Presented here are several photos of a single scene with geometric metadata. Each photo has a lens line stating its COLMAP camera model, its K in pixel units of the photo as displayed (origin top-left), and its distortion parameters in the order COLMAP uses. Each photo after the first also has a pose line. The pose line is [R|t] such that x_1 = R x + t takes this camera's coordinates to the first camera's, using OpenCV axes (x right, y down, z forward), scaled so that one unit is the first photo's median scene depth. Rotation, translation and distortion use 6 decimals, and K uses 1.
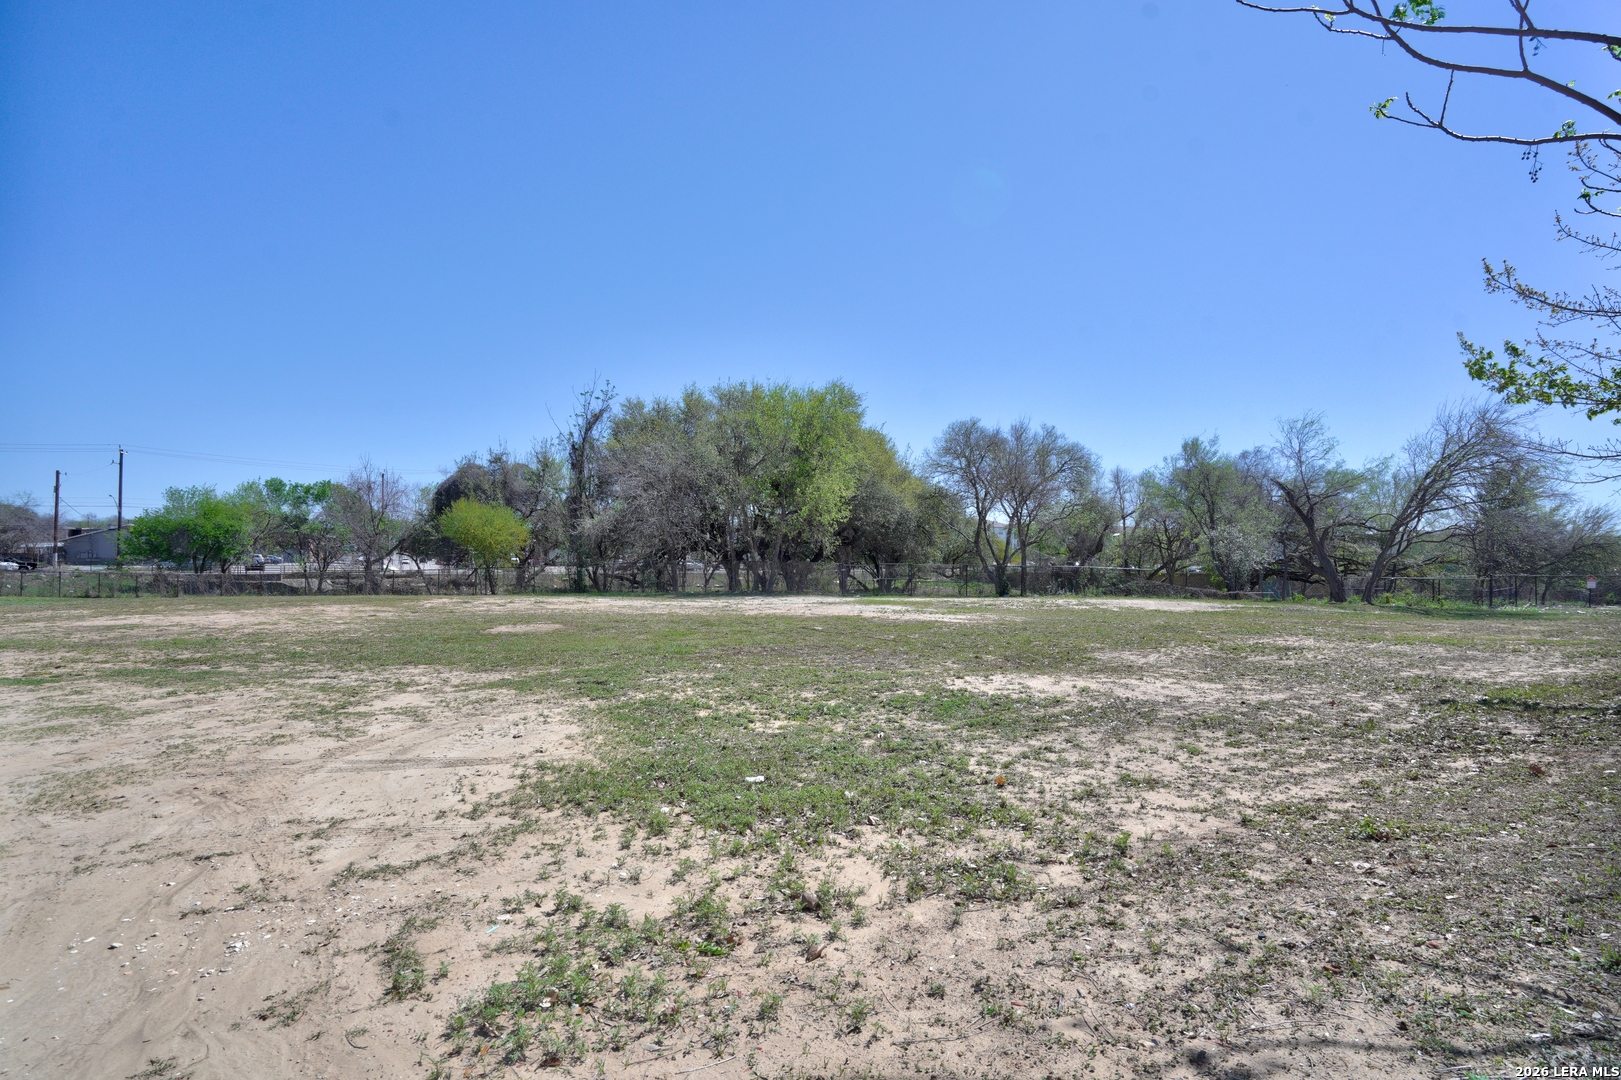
lens RADIAL K [[720.5, 0, 807.7], [0, 720.5, 543.3], [0, 0, 1]] dist [-0.002222, 0.000046]
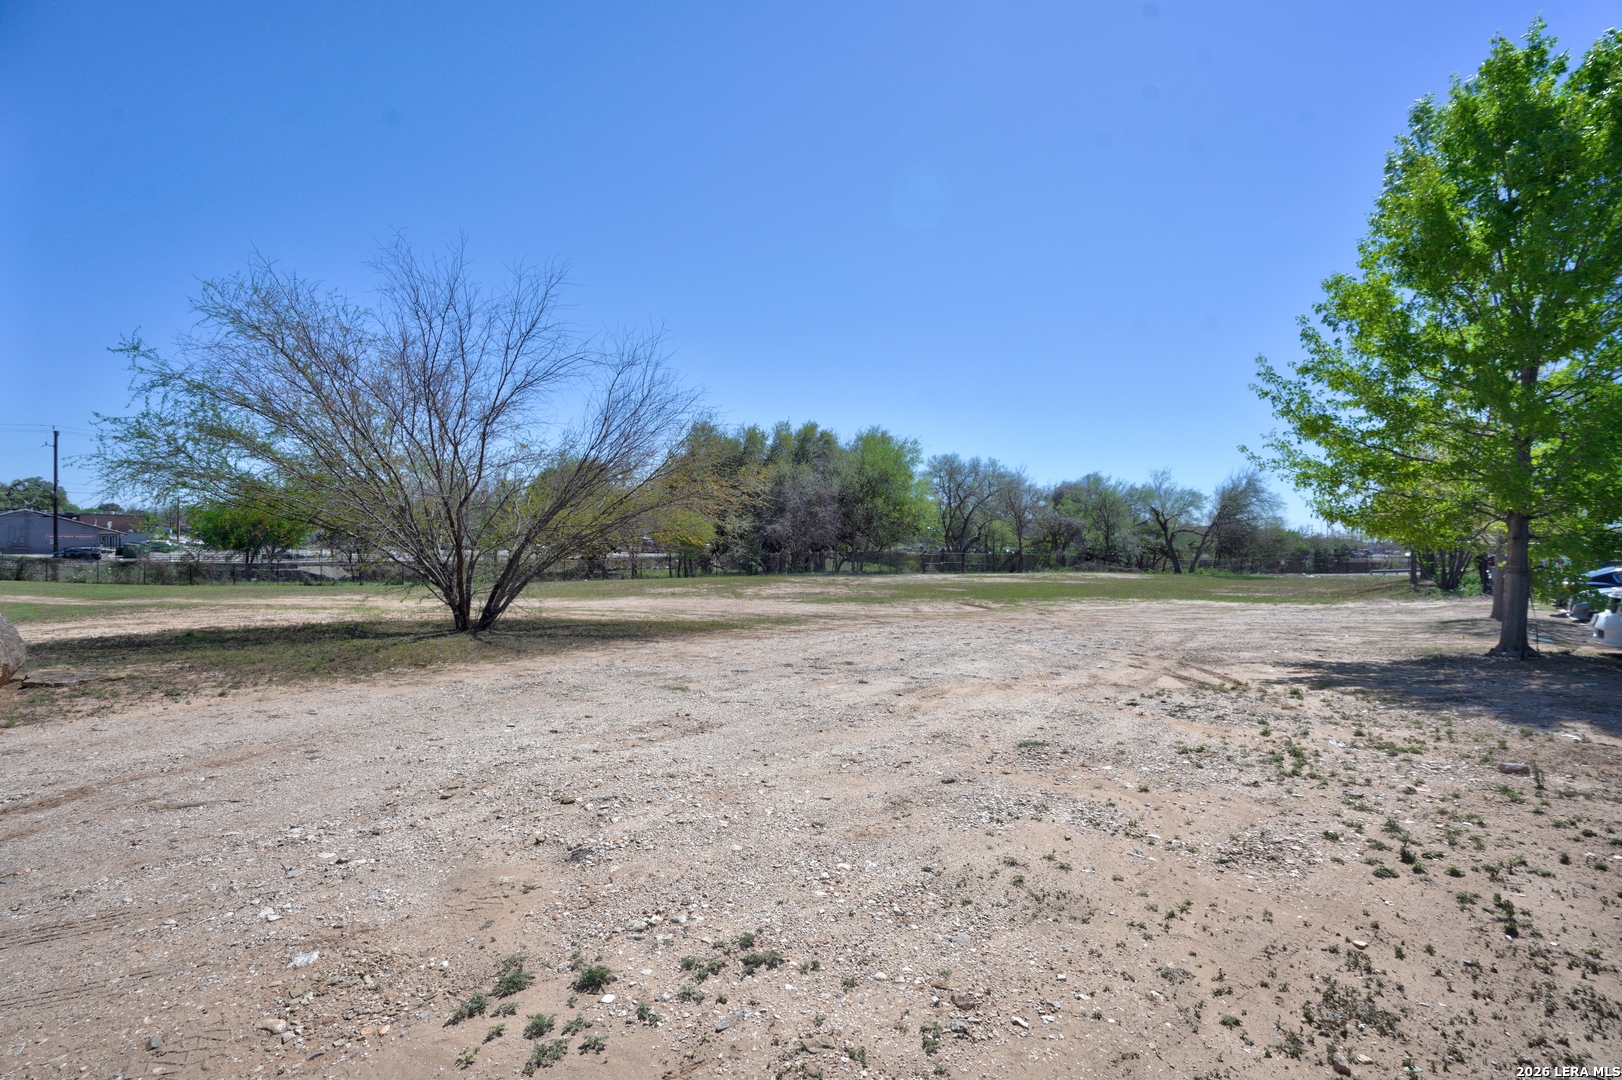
lens RADIAL K [[720.9, 0, 819.3], [0, 720.9, 541.8], [0, 0, 1]] dist [-0.002222, 0.000046]
pose [[0.940639, 0.006769, 0.339342, -0.596282], [-0.011003, 0.999884, 0.010555, -0.005080], [-0.339231, -0.013663, 0.940604, -0.318854]]
